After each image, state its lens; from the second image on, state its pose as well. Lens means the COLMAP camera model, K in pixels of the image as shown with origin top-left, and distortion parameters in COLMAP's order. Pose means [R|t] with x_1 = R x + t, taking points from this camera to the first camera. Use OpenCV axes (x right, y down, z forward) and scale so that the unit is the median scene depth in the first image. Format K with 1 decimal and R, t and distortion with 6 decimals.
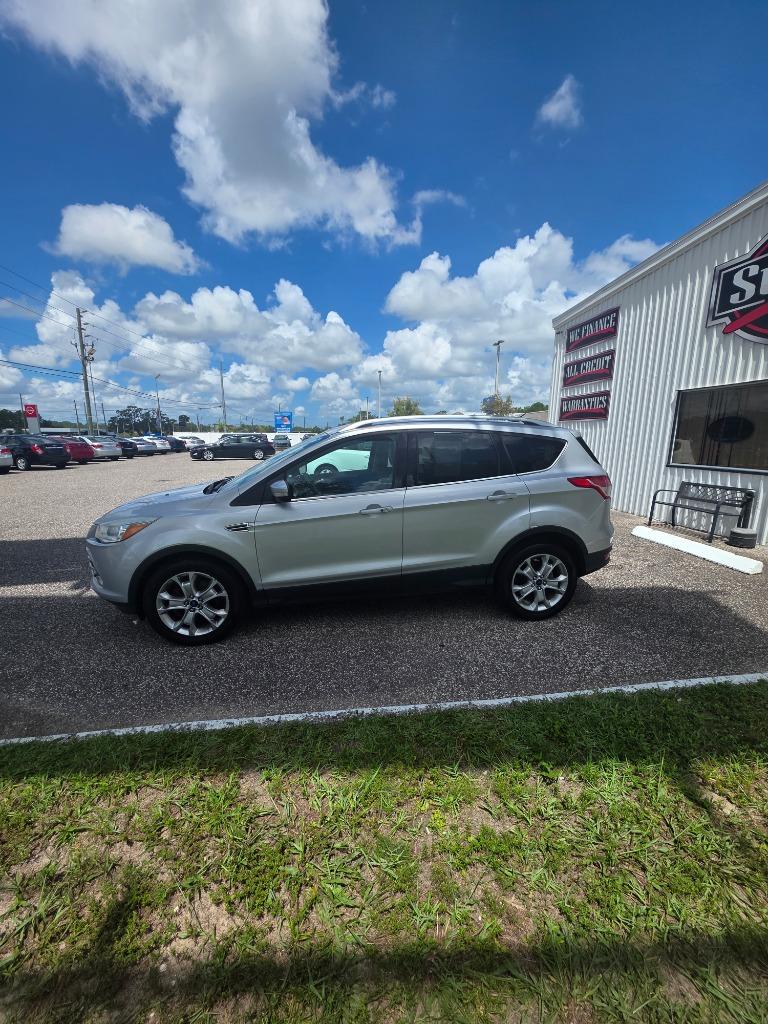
lens RADIAL K [[410.2, 0, 389.3], [0, 410.2, 515.7], [0, 0, 1]] dist [0.002328, 0.000963]
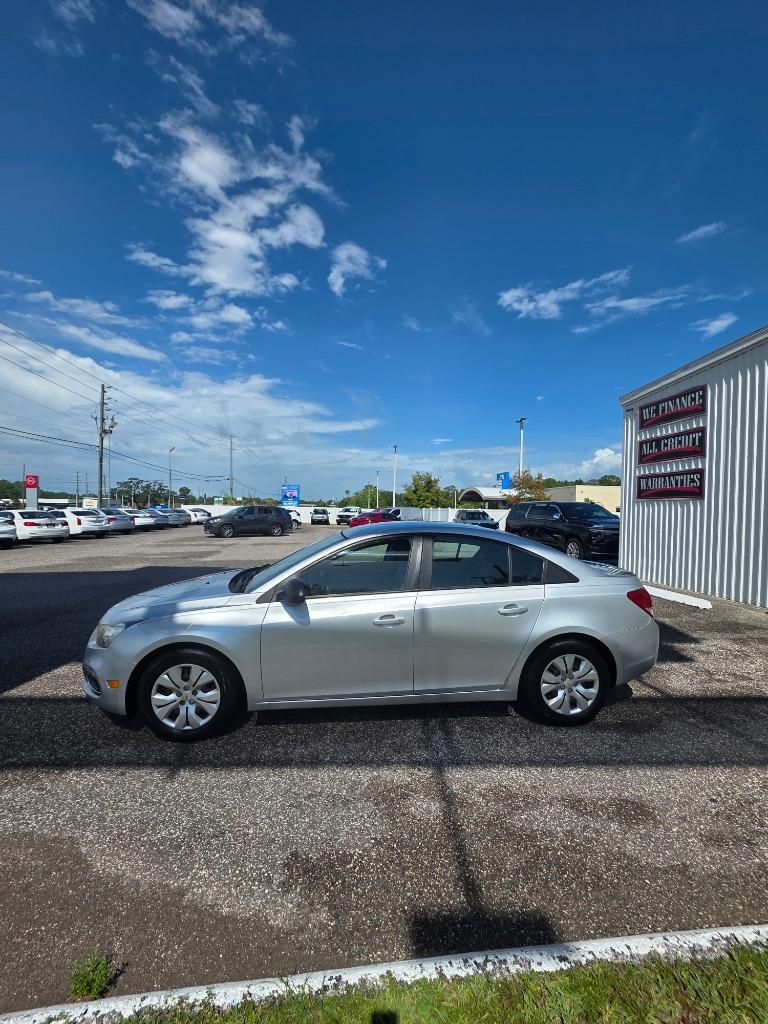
lens RADIAL K [[434.6, 0, 386.8], [0, 434.6, 513.1], [0, 0, 1]] dist [0.001839, 0.002423]
pose [[0.999854, 0.011340, -0.012801, -0.157422], [-0.013507, 0.982746, -0.184464, -0.013632], [0.010489, 0.184610, 0.982756, 0.041690]]
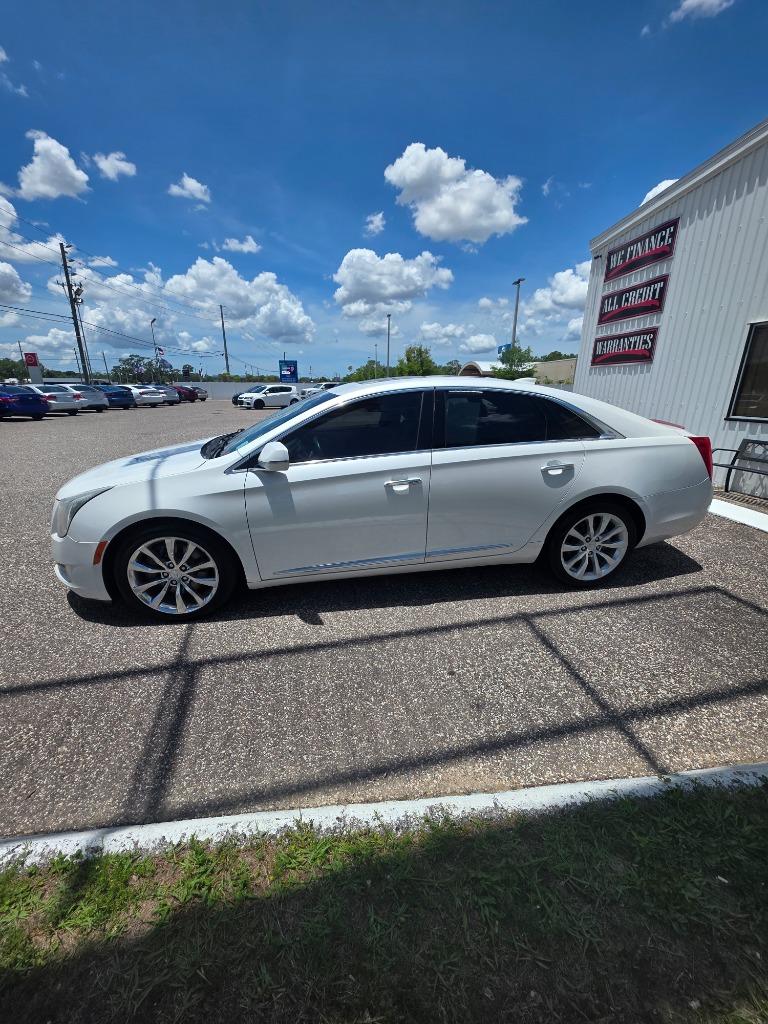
lens RADIAL K [[410.2, 0, 388.9], [0, 410.2, 516.3], [0, 0, 1]] dist [0.002328, 0.000963]
pose [[0.999721, 0.008824, -0.021907, 0.011555], [-0.006303, 0.993622, 0.112582, -0.012235], [0.022761, -0.112413, 0.993401, 0.108934]]
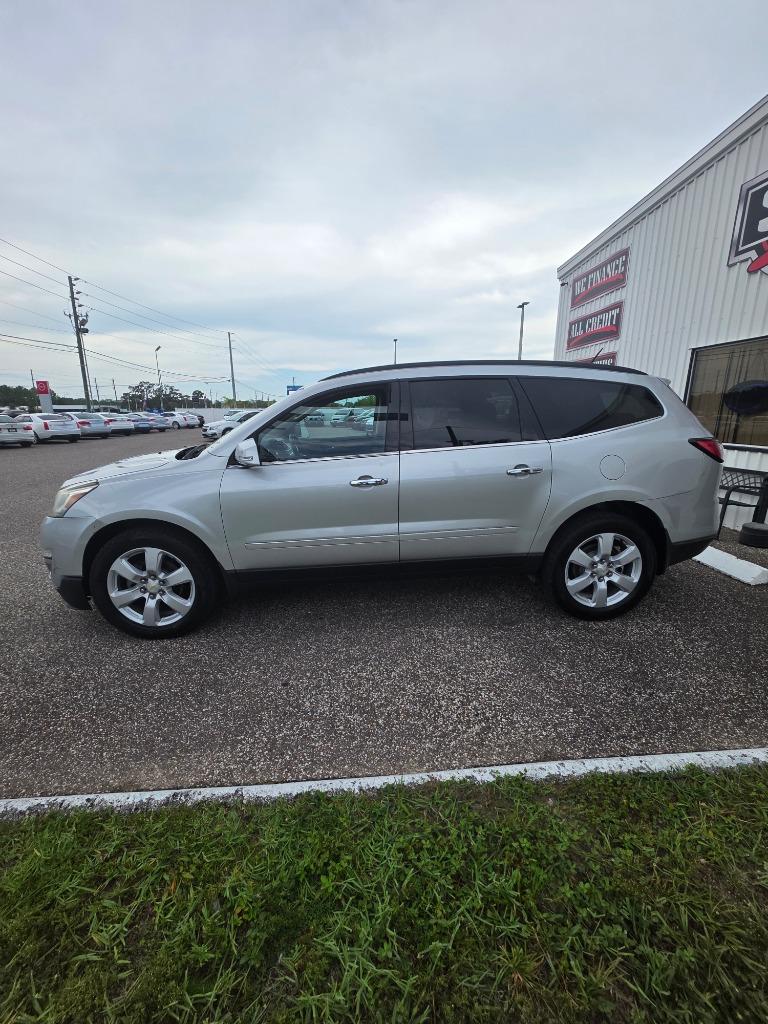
lens RADIAL K [[434.6, 0, 389.0], [0, 434.6, 513.6], [0, 0, 1]] dist [0.001839, 0.002423]
pose [[0.998301, 0.007800, -0.057743, 0.124994], [-0.005534, 0.999212, 0.039309, -0.009339], [0.058004, -0.038923, 0.997557, 0.079189]]
